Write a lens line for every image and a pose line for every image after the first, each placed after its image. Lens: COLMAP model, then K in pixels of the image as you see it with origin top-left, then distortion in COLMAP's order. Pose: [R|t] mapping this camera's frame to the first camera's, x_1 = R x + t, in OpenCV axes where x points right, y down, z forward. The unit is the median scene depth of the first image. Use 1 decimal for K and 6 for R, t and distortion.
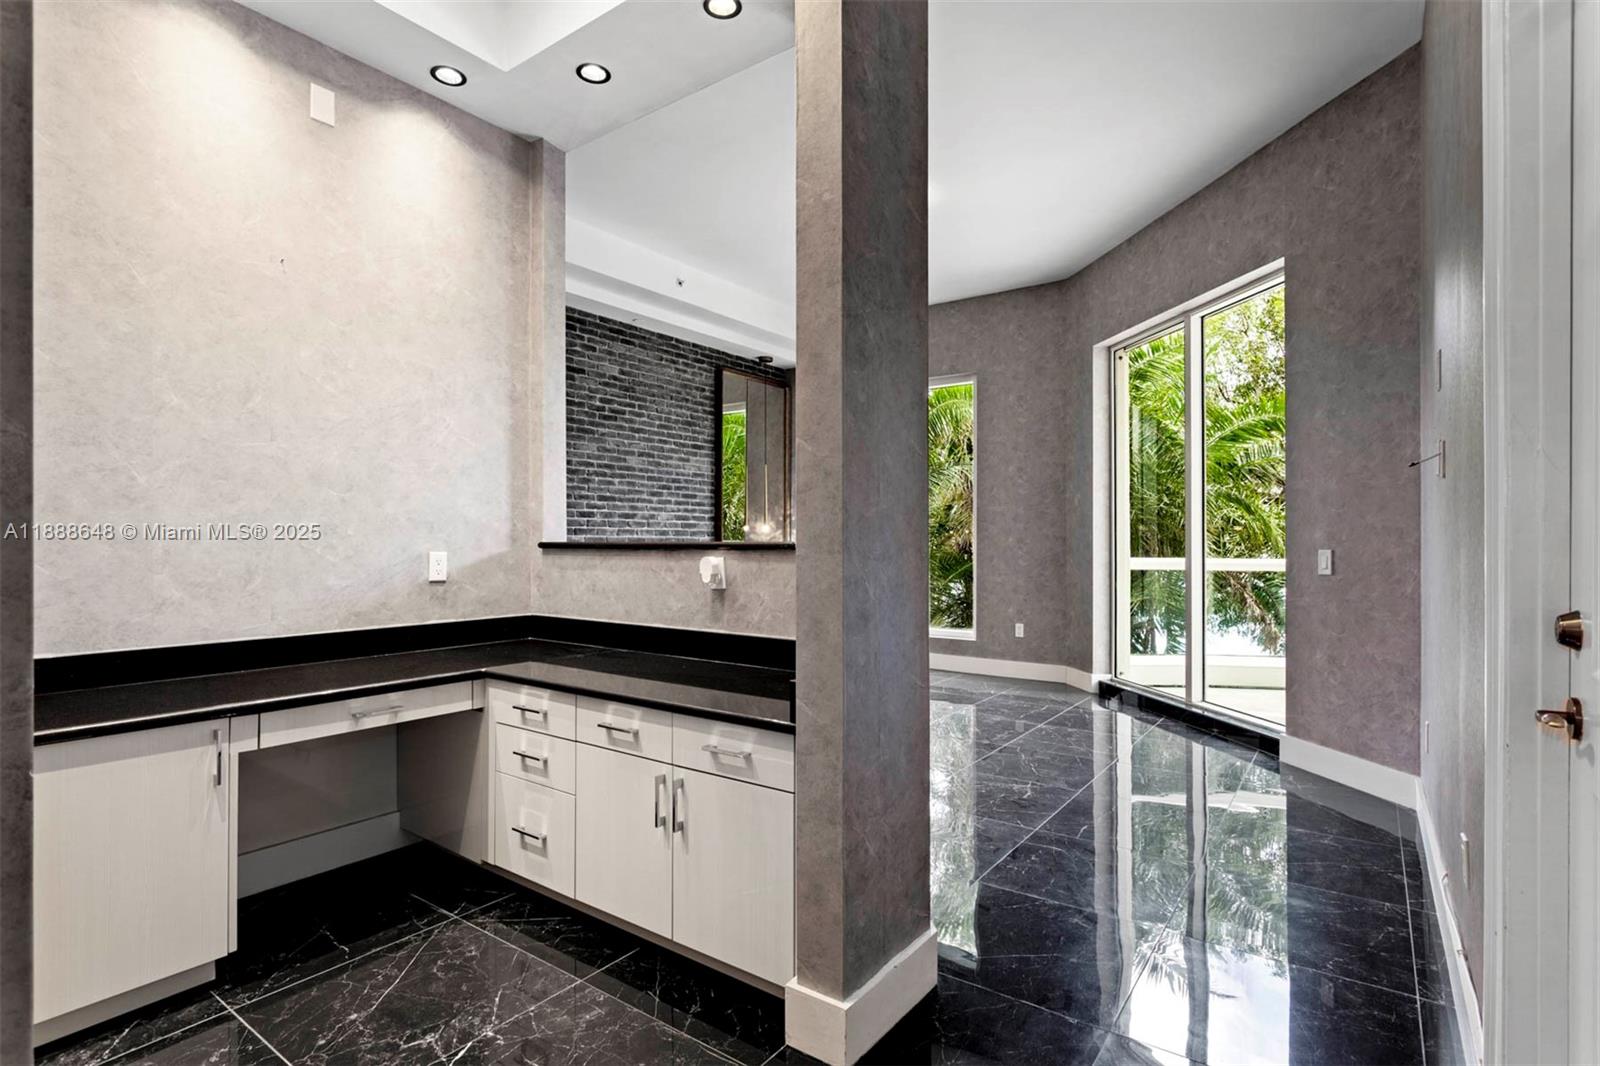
lens RADIAL K [[780.9, 0, 799.9], [0, 780.9, 534.8], [0, 0, 1]] dist [-0.002836, -0.000113]
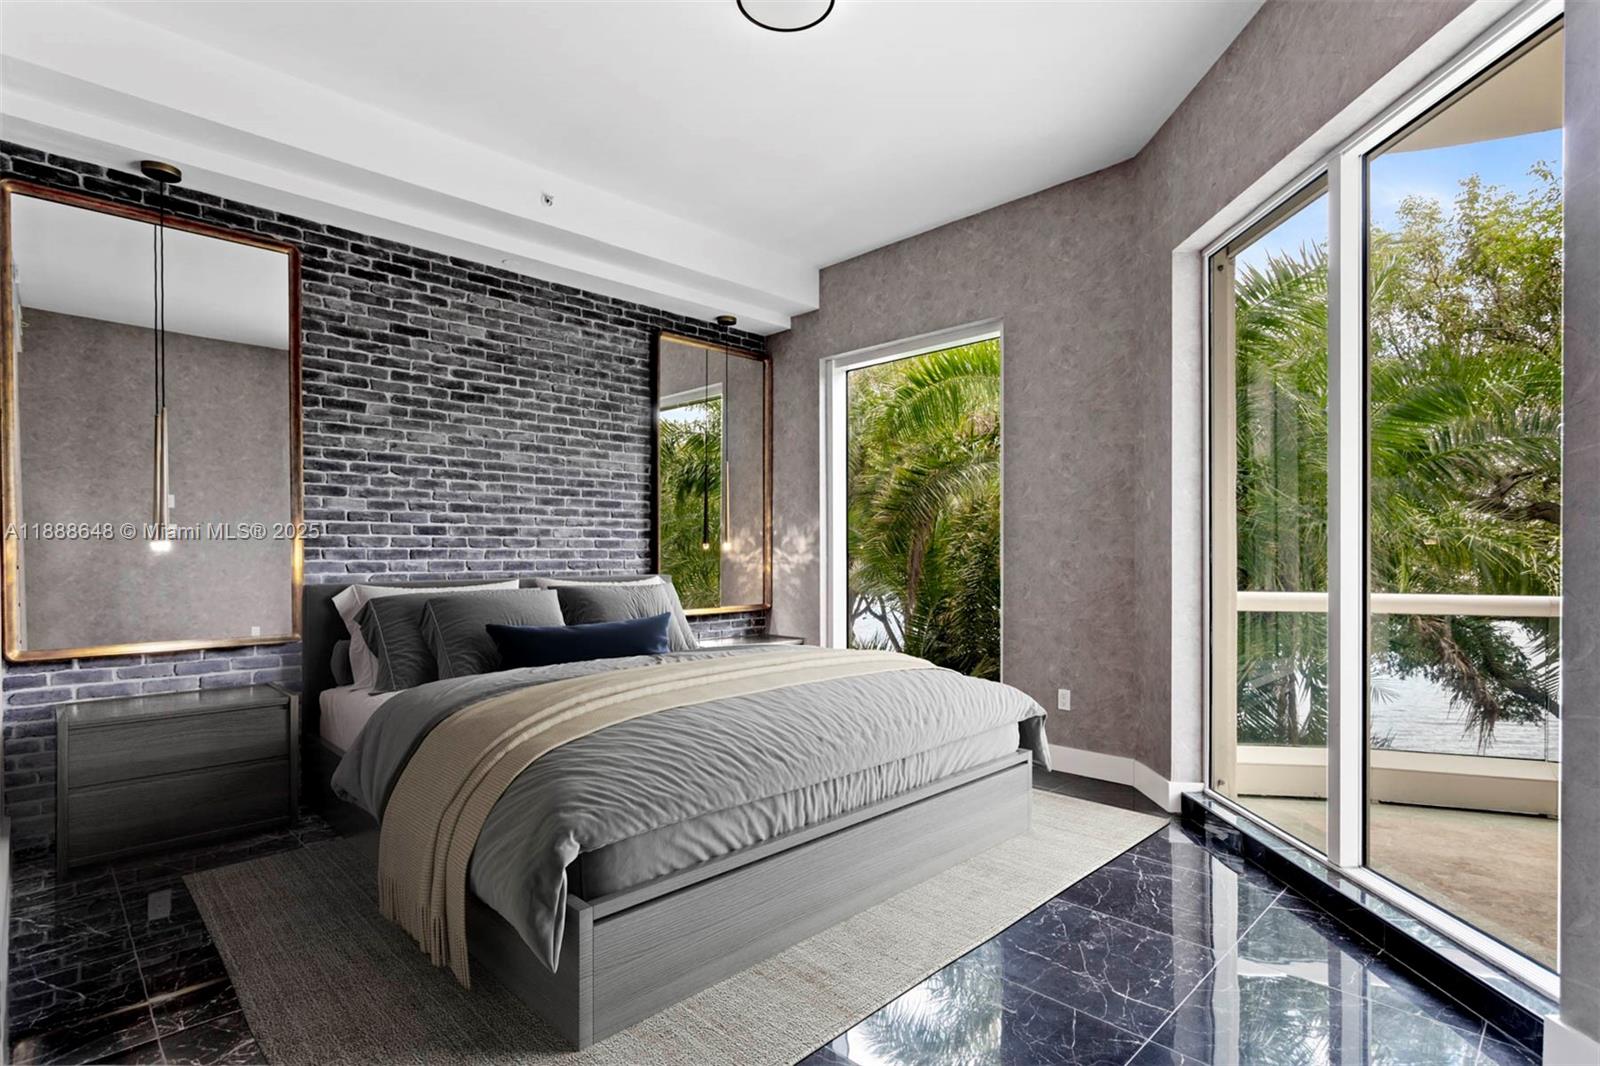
lens RADIAL K [[780.9, 0, 800.0], [0, 780.9, 555.6], [0, 0, 1]] dist [-0.002836, -0.000113]
pose [[0.986957, -0.002734, -0.160960, 0.169861], [0.004705, 0.999919, 0.011864, -0.009281], [0.160915, -0.012466, 0.986890, 0.315499]]
